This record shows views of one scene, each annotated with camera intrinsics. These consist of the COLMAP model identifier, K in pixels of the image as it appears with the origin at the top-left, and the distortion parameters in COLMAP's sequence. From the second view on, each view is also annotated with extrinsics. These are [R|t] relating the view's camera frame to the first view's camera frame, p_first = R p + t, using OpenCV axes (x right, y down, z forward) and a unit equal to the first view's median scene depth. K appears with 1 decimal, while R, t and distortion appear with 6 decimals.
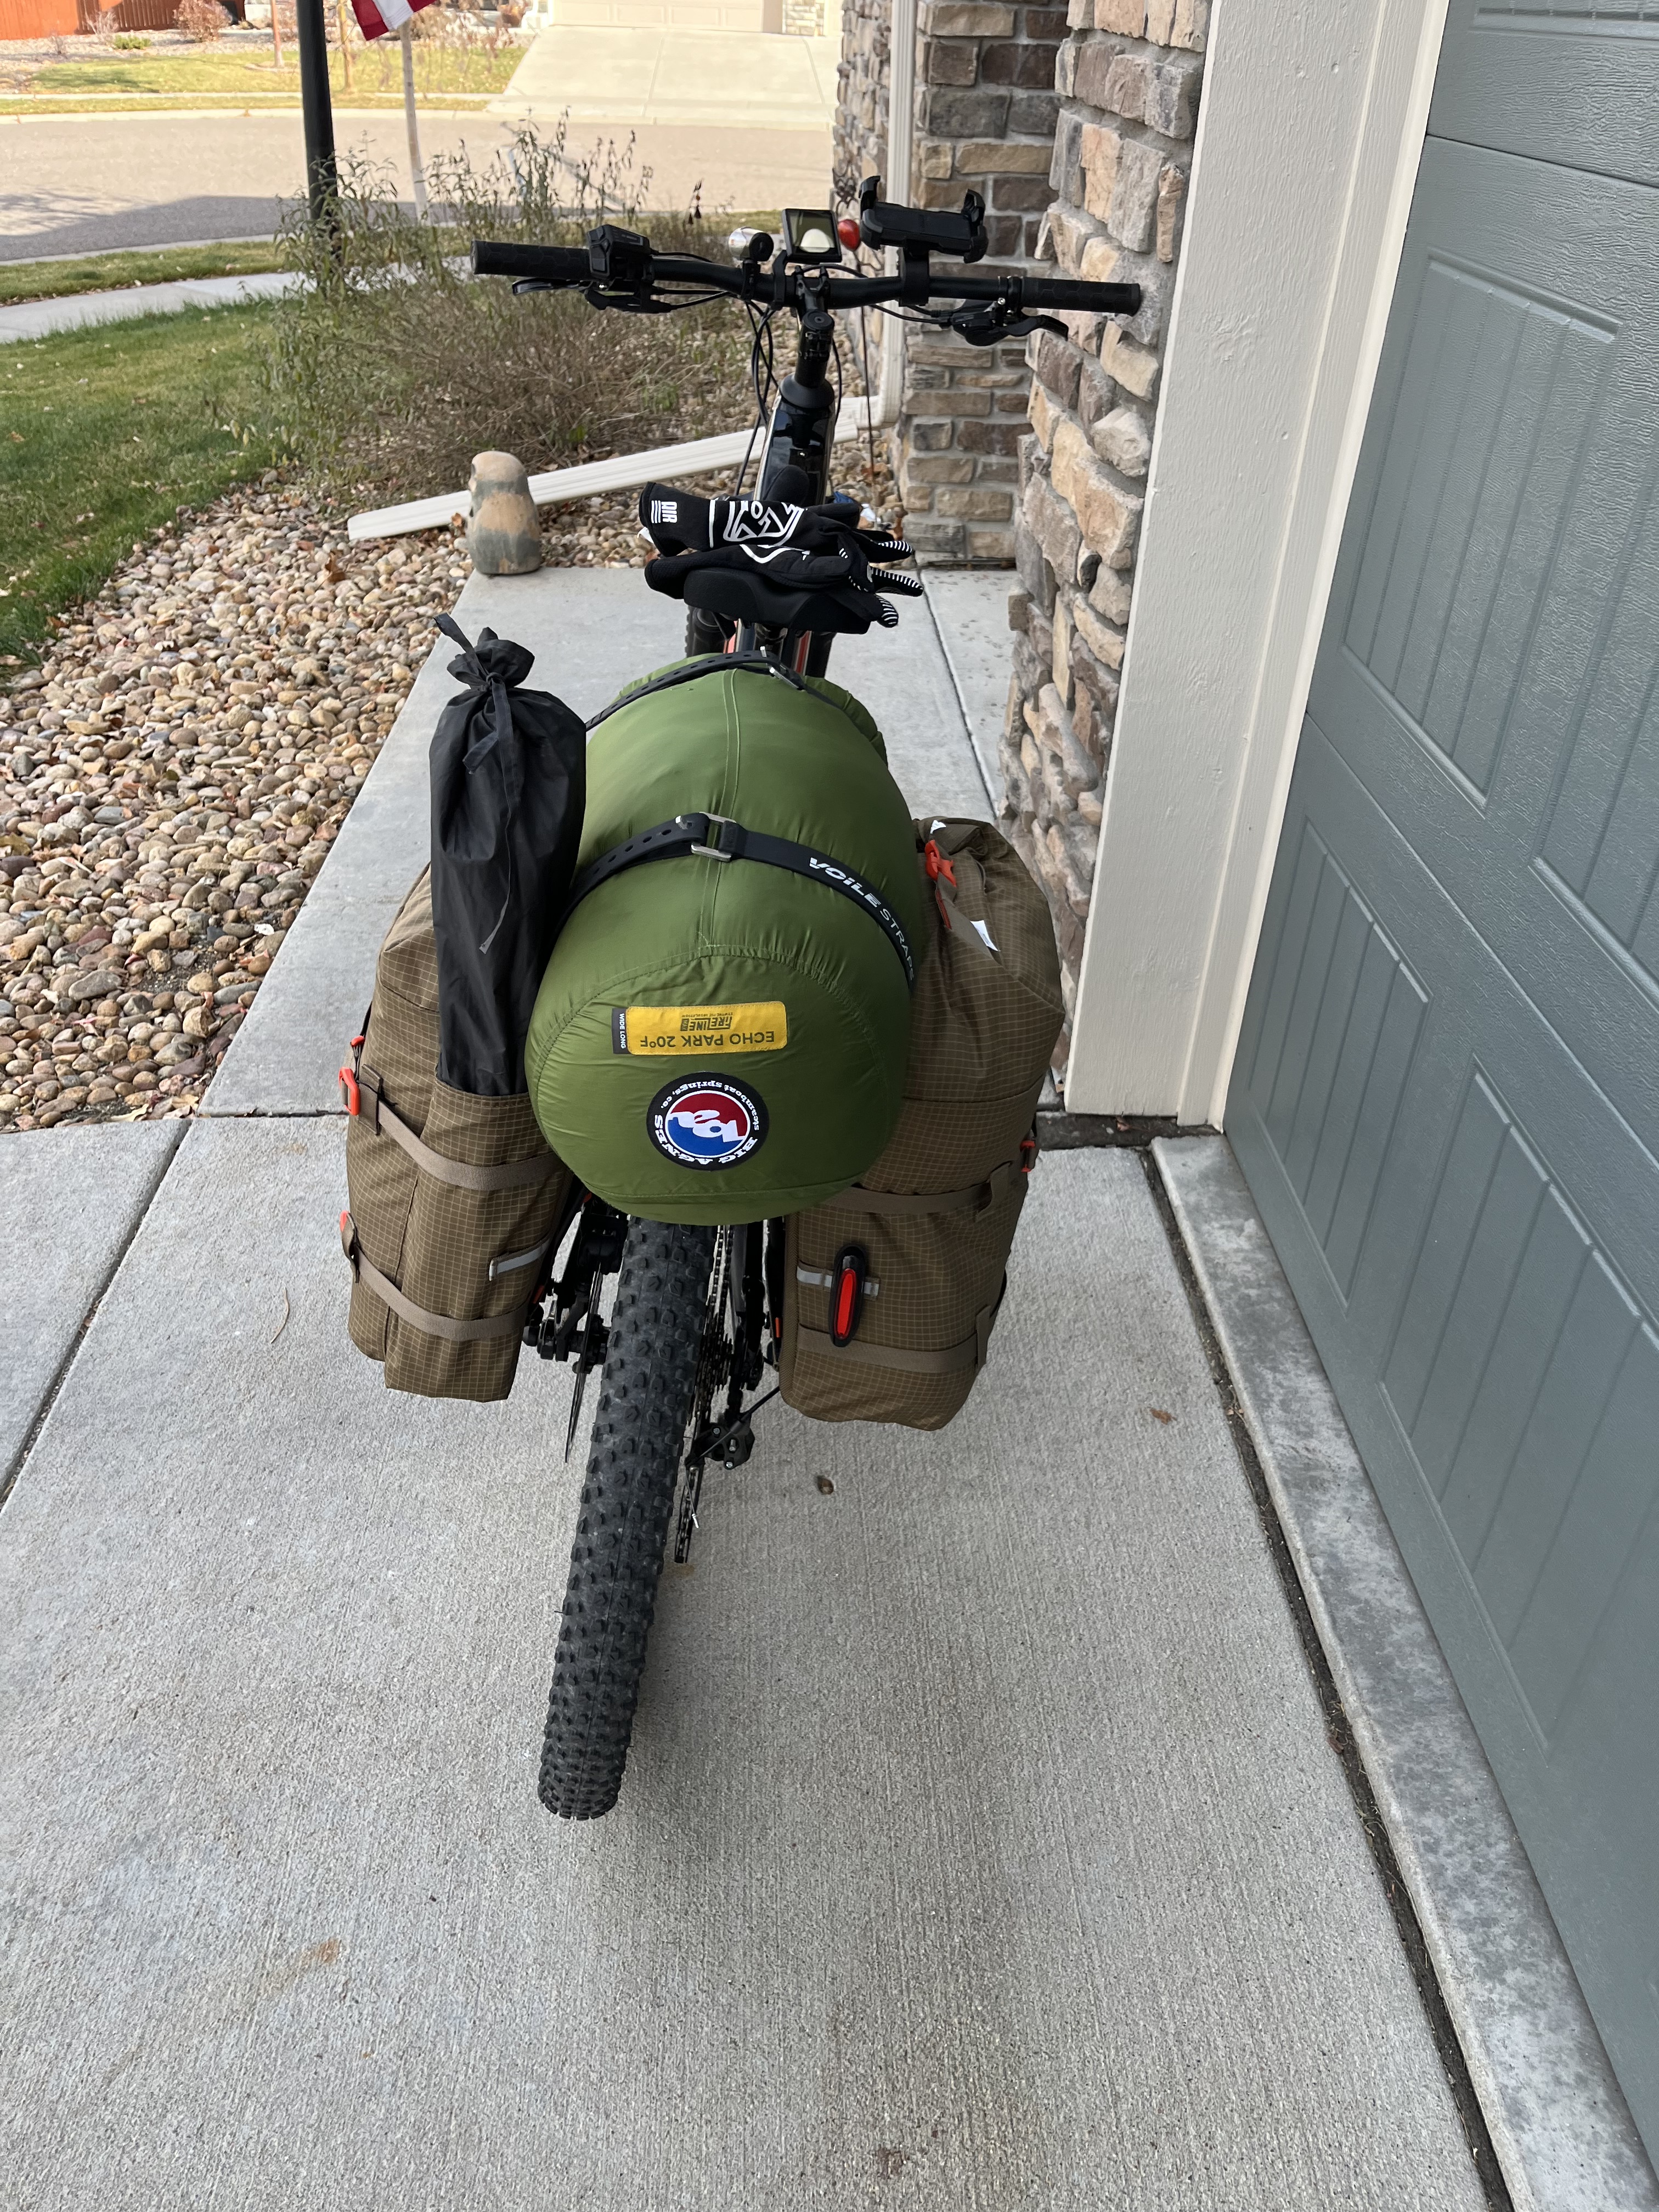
lens RADIAL K [[1647.6, 0, 755.1], [0, 1647.6, 1107.3], [0, 0, 1]] dist [-0.109058, 0.064992]
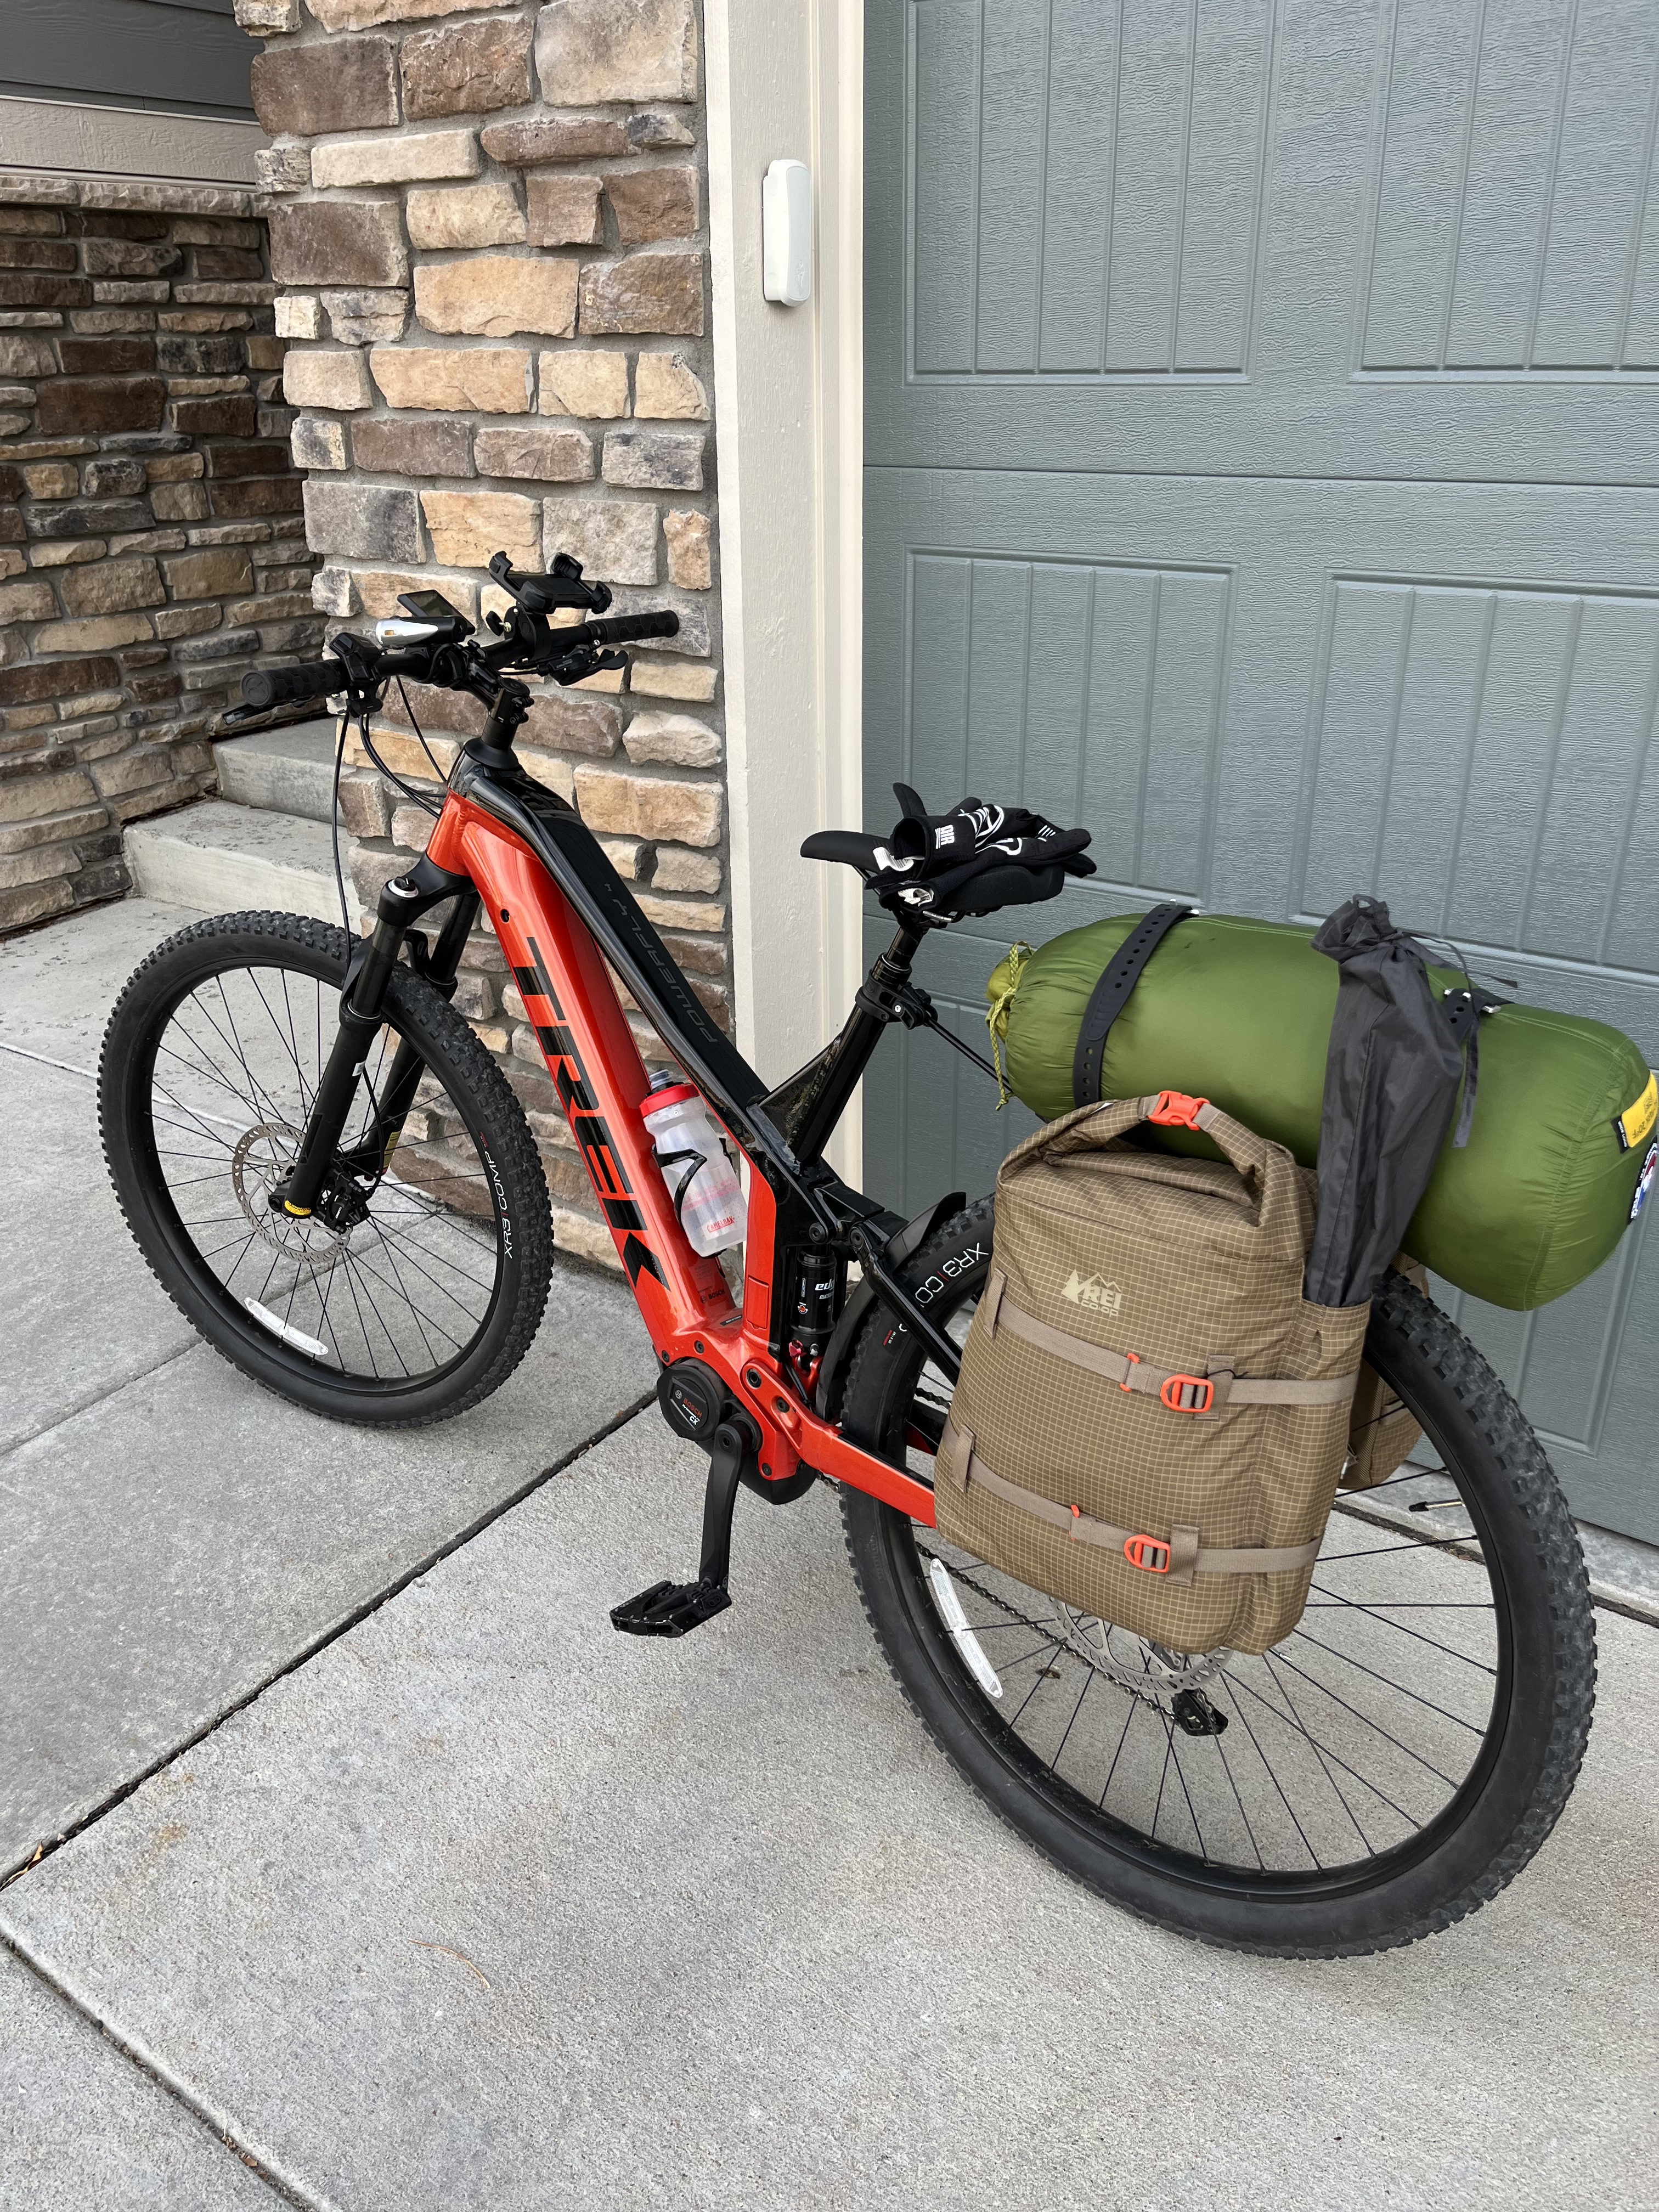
lens RADIAL K [[1647.6, 0, 755.1], [0, 1647.6, 1107.3], [0, 0, 1]] dist [-0.109058, 0.064992]
pose [[0.601798, -0.377979, 0.703541, -0.684059], [0.499326, 0.865584, 0.037920, -0.220128], [-0.623307, 0.328476, 0.709642, 0.247534]]
